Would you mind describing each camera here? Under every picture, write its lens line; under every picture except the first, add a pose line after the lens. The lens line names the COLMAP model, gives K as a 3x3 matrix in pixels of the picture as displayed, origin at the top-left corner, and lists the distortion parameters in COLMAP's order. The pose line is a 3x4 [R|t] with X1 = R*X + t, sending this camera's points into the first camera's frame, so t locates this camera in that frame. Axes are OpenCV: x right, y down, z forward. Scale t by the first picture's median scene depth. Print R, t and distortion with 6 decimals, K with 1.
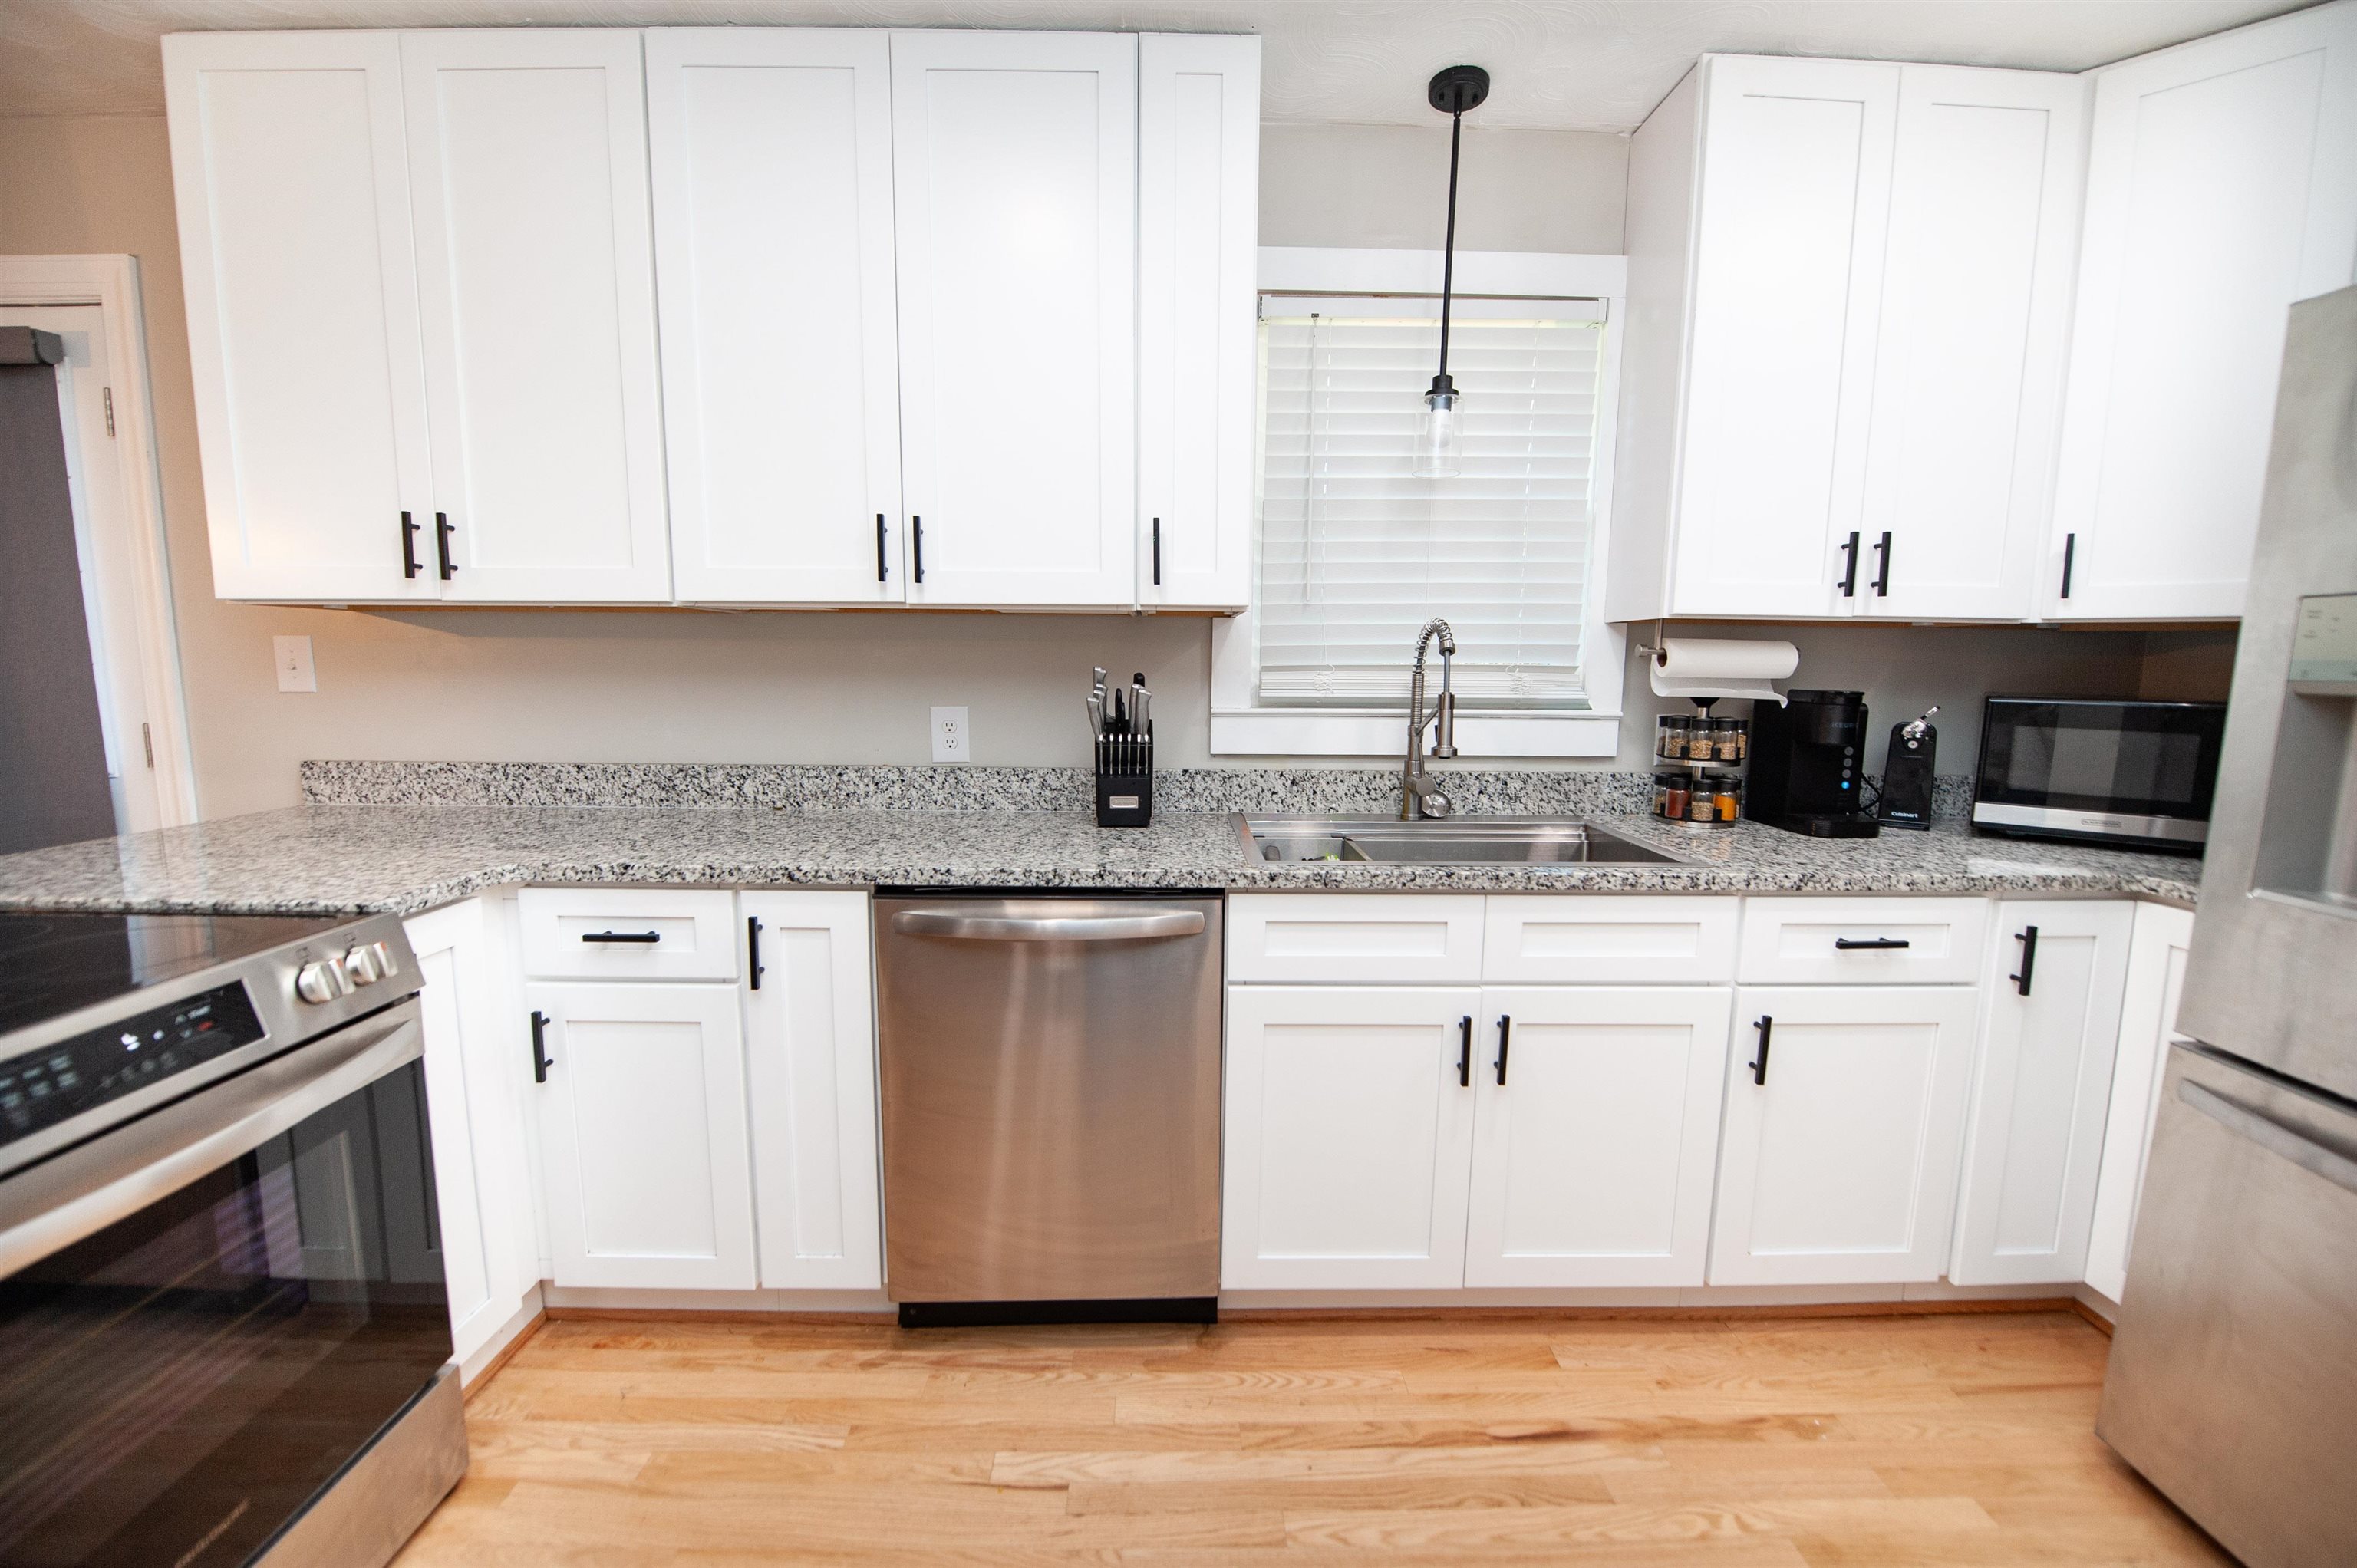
lens RADIAL K [[948.5, 0, 1179.4], [0, 948.5, 791.1], [0, 0, 1]] dist [-0.010812, -0.004624]
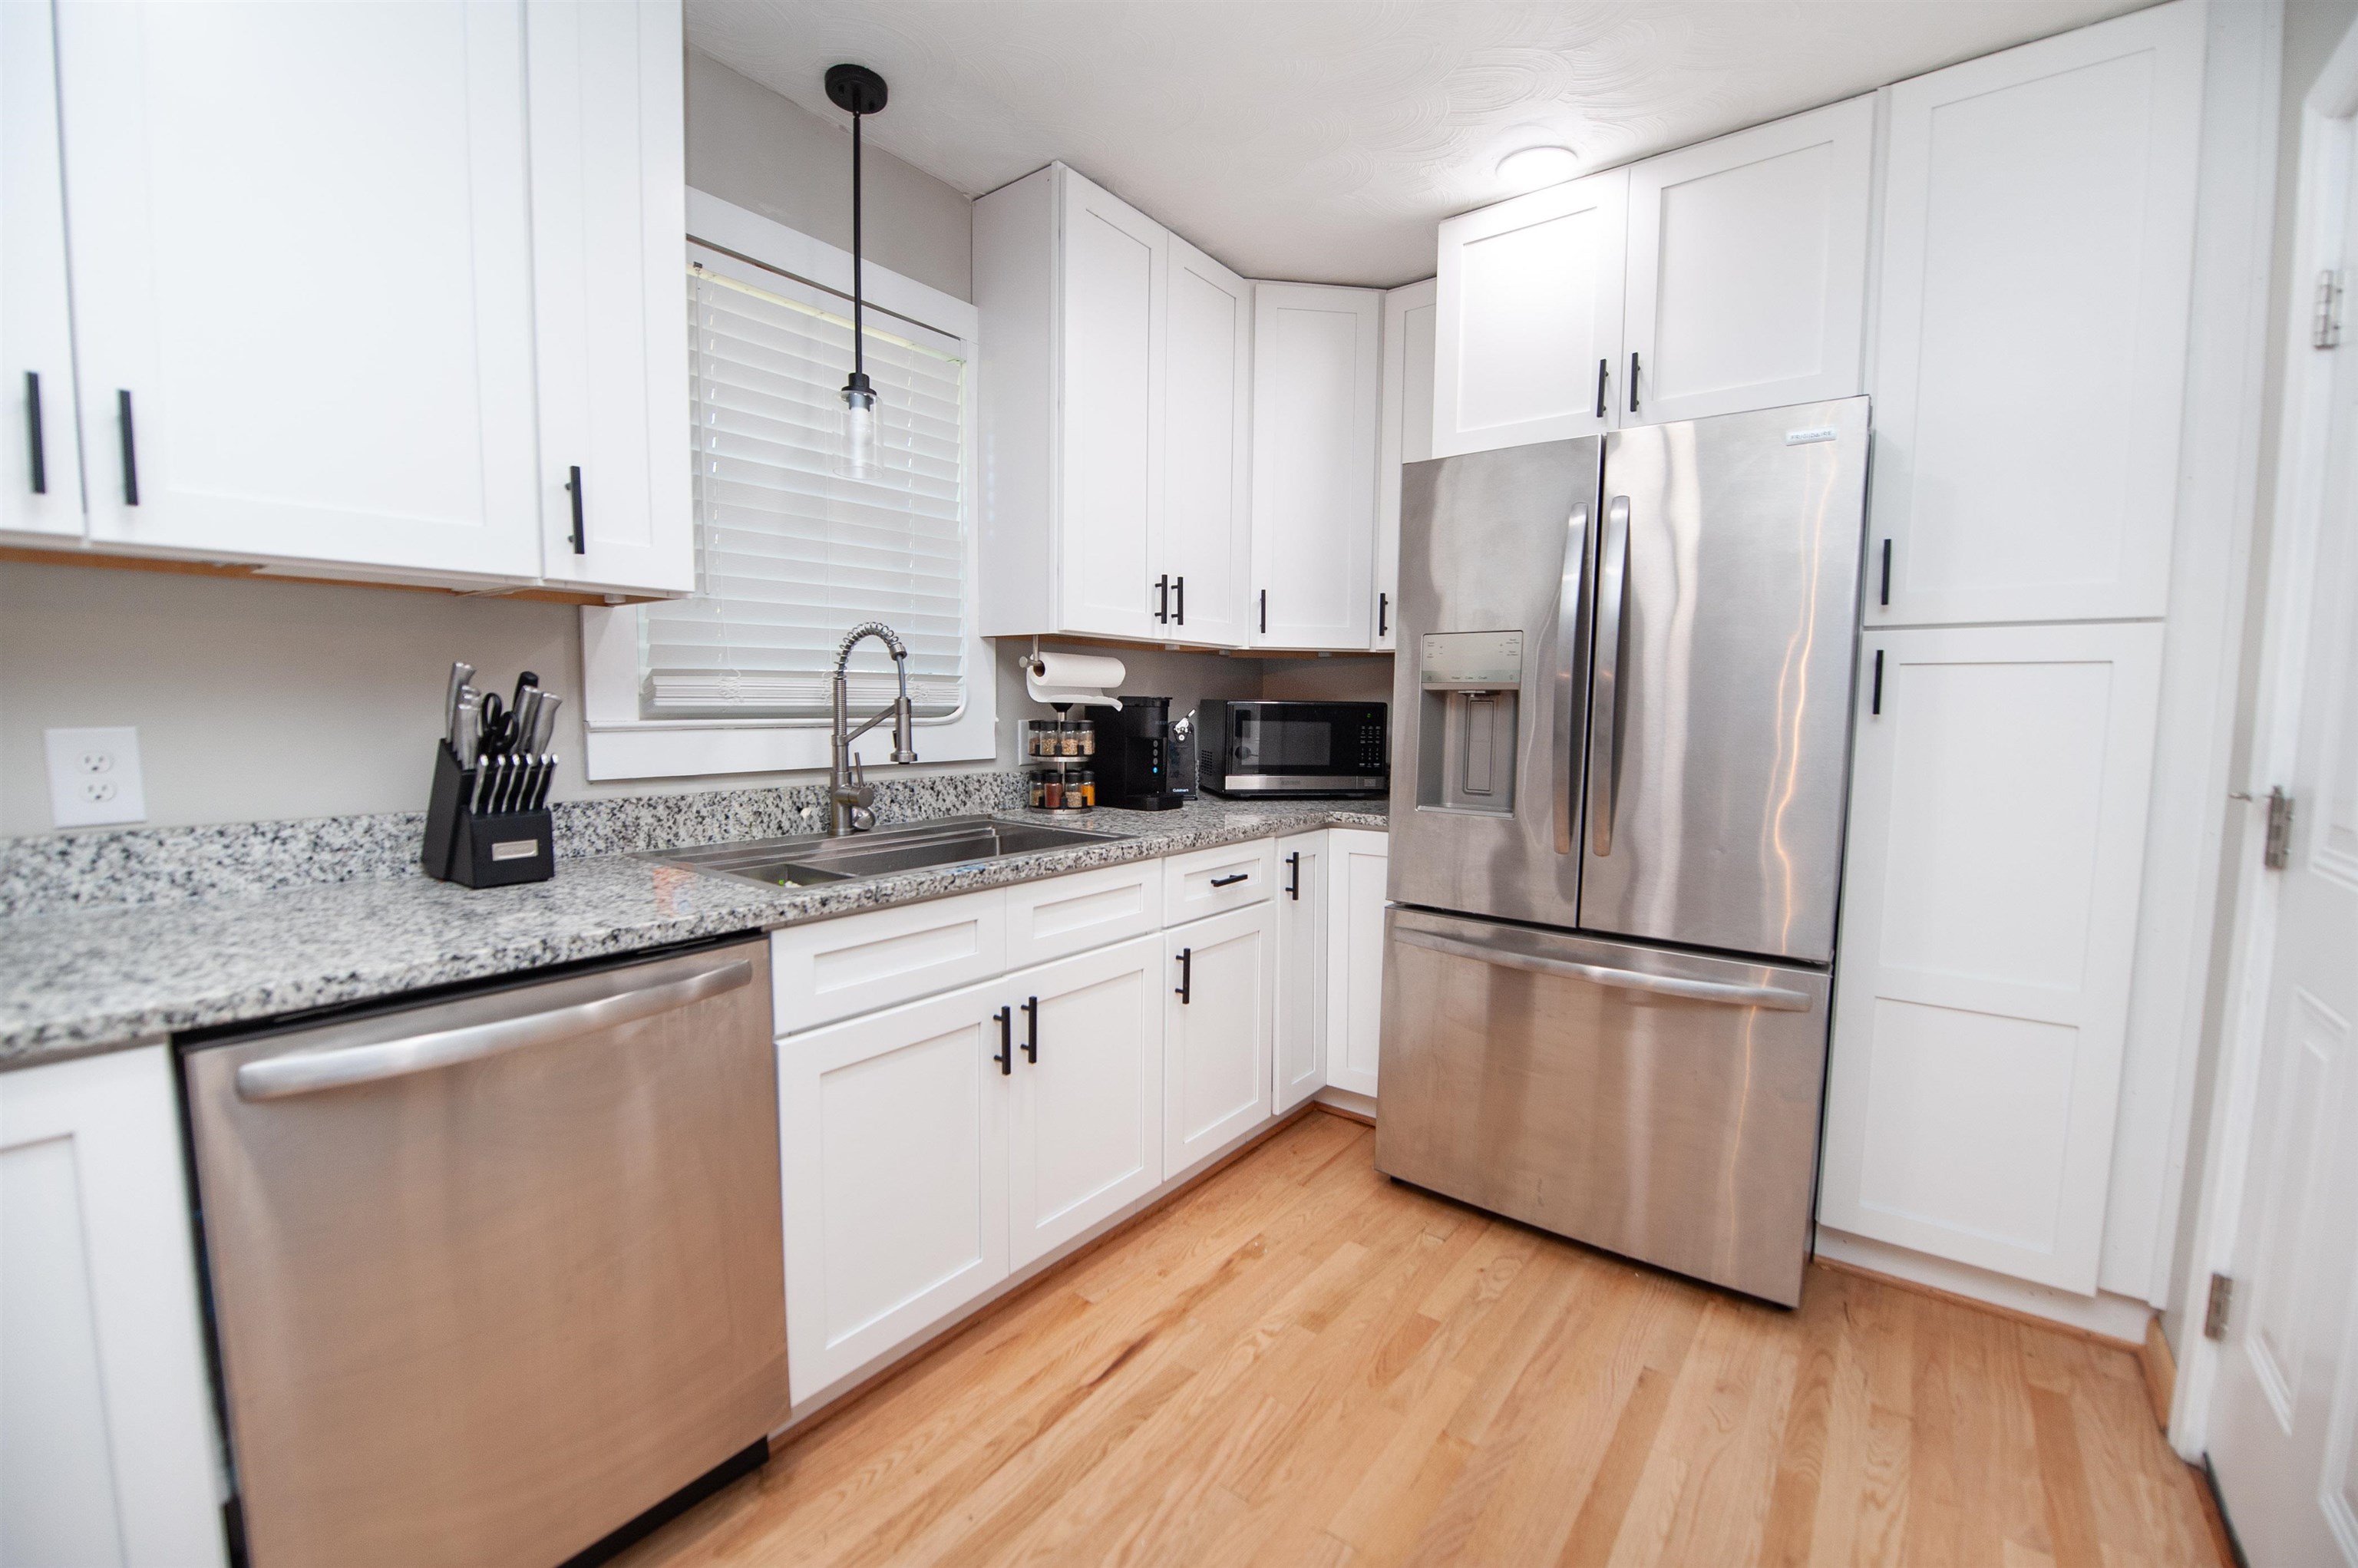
lens RADIAL K [[966.6, 0, 1183.6], [0, 966.6, 791.6], [0, 0, 1]] dist [-0.014936, -0.003425]
pose [[0.622702, -0.073643, 0.778986, -0.327356], [0.099595, 0.994923, 0.014444, 0.008259], [-0.776095, 0.068588, 0.626875, 0.152830]]
